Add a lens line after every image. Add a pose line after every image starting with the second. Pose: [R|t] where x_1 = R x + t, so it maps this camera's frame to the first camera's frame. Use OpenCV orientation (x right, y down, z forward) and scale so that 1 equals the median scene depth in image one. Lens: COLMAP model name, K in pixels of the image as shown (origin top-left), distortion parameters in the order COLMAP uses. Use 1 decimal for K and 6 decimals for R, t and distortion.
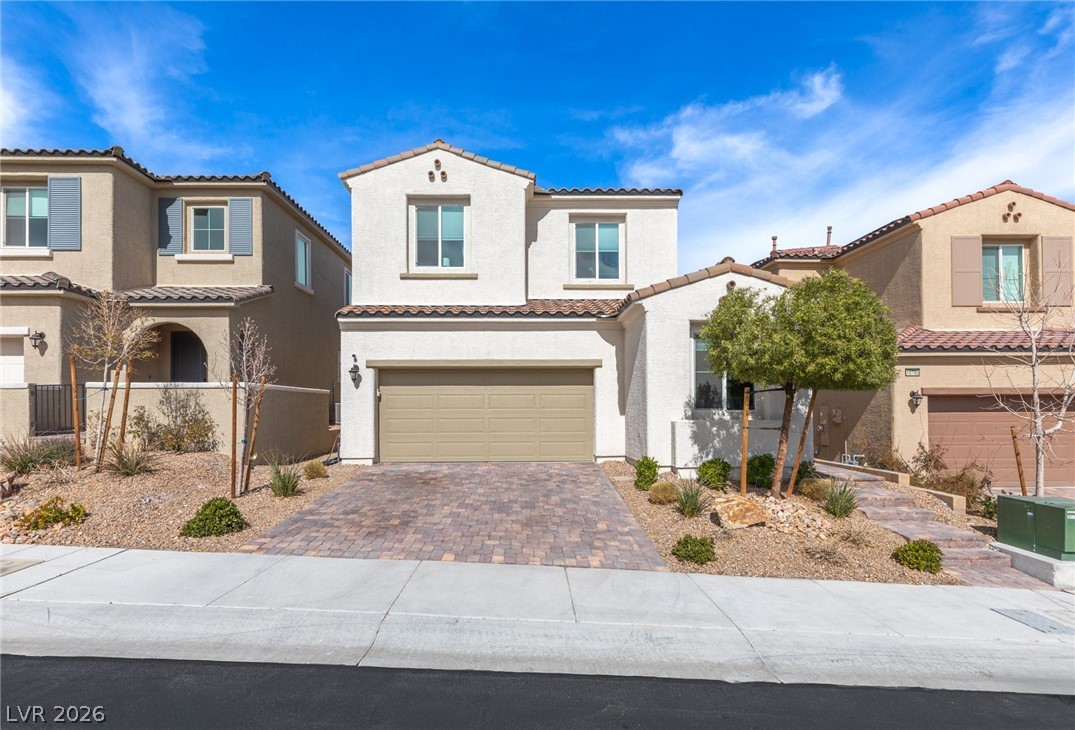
lens RADIAL K [[556.5, 0, 533.8], [0, 556.5, 386.0], [0, 0, 1]] dist [0.006745, -0.000243]
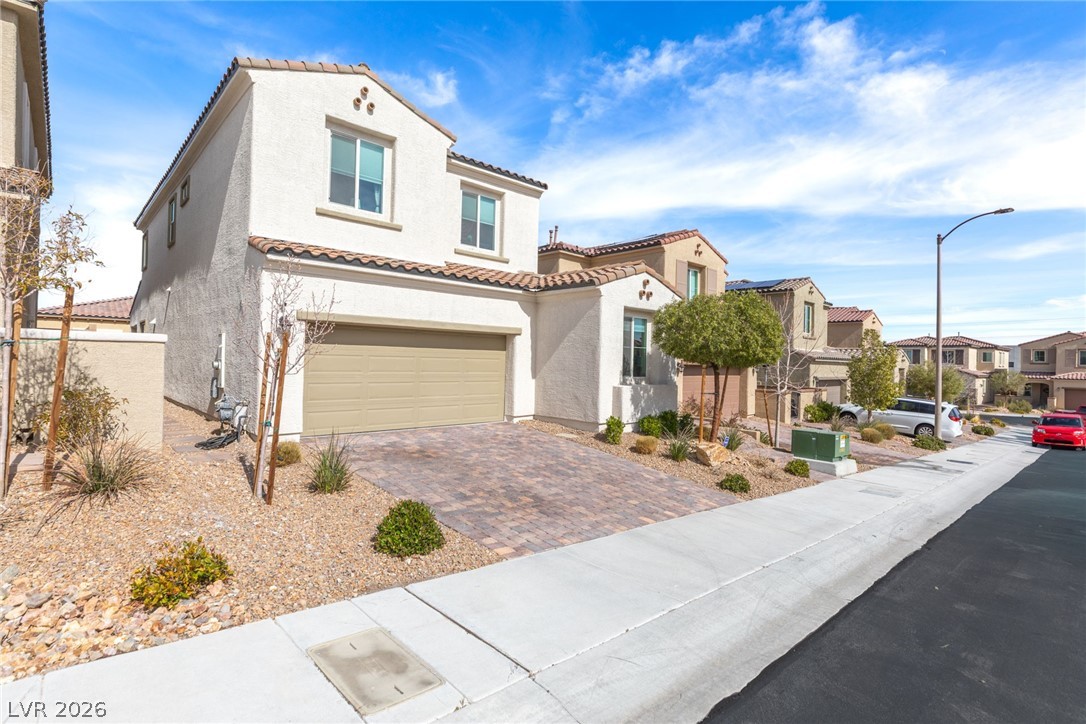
lens RADIAL K [[532.7, 0, 544.3], [0, 532.7, 339.1], [0, 0, 1]] dist [0.001517, 0.000293]
pose [[0.734811, 0.047572, 0.676602, -0.509422], [-0.052637, 0.998529, -0.013041, -0.013602], [-0.676227, -0.026032, 0.736234, 0.178626]]
